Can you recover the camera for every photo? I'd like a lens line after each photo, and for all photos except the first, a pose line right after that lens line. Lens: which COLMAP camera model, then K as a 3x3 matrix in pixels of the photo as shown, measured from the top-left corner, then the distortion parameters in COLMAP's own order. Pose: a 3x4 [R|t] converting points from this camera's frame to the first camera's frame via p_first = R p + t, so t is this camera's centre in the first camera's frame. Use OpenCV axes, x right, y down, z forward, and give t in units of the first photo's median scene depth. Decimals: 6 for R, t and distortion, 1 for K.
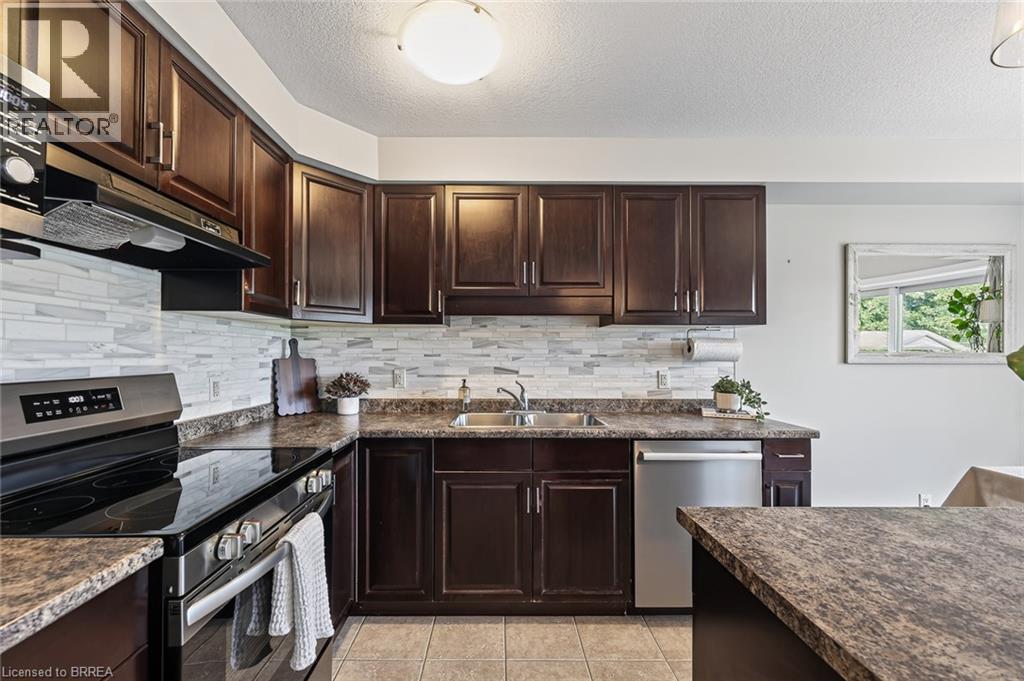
lens RADIAL K [[413.5, 0, 504.6], [0, 413.5, 346.8], [0, 0, 1]] dist [-0.000850, 0.000063]
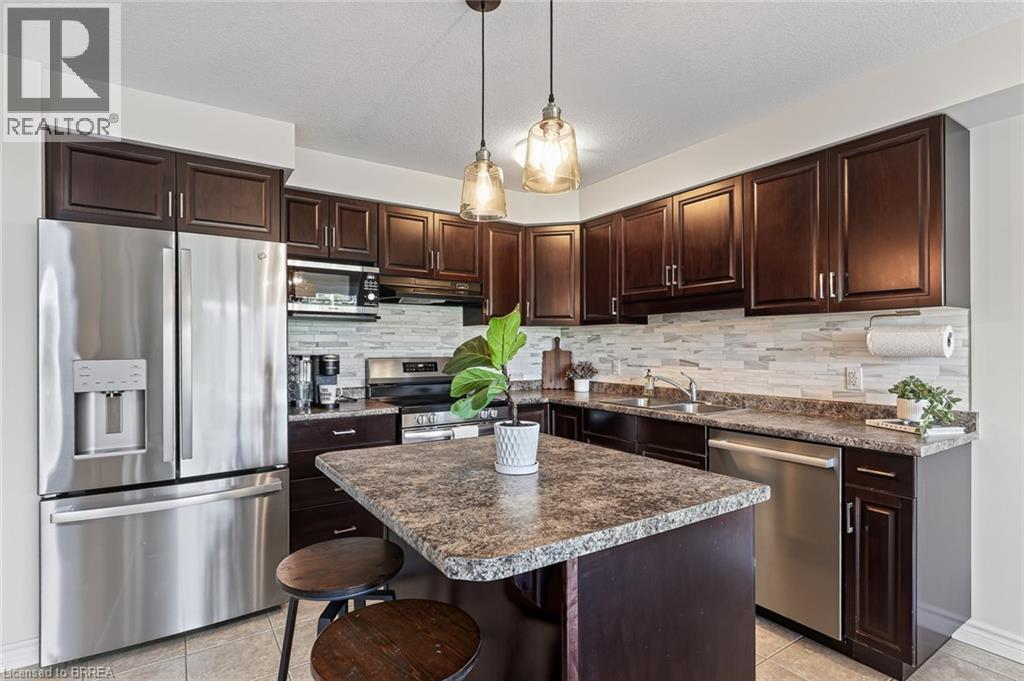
lens RADIAL K [[512.4, 0, 504.1], [0, 512.4, 340.8], [0, 0, 1]] dist [-0.002219, 0.000086]
pose [[0.537442, -0.012530, -0.843208, 0.874301], [0.014545, 0.999879, -0.005587, 0.000631], [0.843176, -0.009262, 0.537559, -0.117185]]
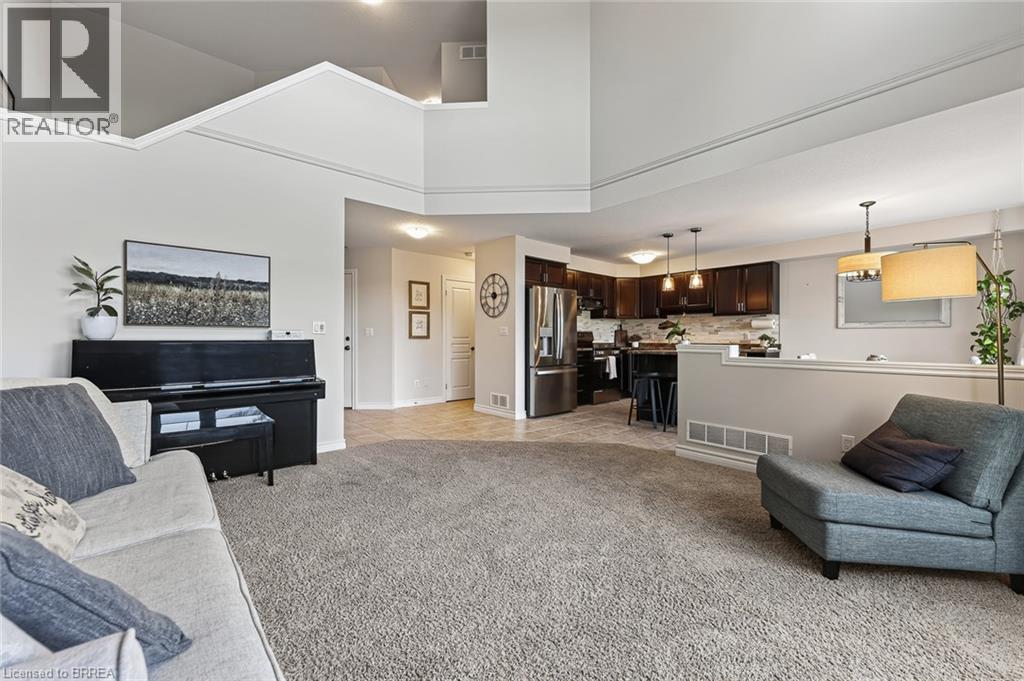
lens RADIAL K [[413.5, 0, 504.8], [0, 413.5, 337.2], [0, 0, 1]] dist [-0.000850, 0.000063]
pose [[0.644256, -0.003448, -0.764802, 1.388903], [0.008963, 0.999955, 0.003042, 0.063824], [0.764758, -0.008815, 0.644258, -1.801392]]
